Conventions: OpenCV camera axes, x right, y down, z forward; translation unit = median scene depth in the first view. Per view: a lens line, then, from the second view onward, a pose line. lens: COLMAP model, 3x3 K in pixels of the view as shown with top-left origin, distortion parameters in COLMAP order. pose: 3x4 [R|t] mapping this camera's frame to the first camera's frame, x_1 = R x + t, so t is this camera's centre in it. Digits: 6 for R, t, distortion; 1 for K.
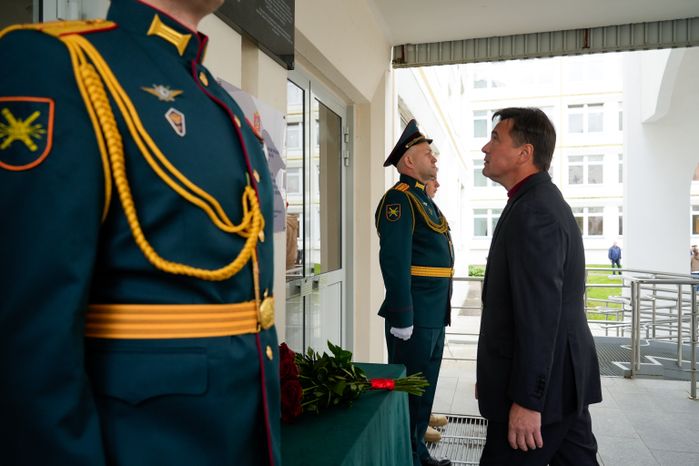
lens RADIAL K [[555.6, 0, 341.9], [0, 555.6, 231.5], [0, 0, 1]] dist [-0.026569, 0.010149]
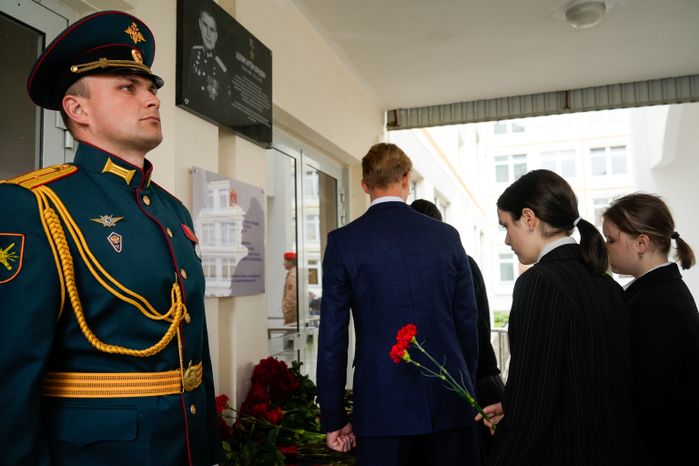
lens RADIAL K [[555.6, 0, 338.1], [0, 555.6, 248.9], [0, 0, 1]] dist [-0.026569, 0.010149]
pose [[0.998262, -0.020628, -0.055206, 0.293106], [0.017756, 0.998488, -0.052018, -0.085990], [0.056196, 0.050948, 0.997119, -0.307101]]
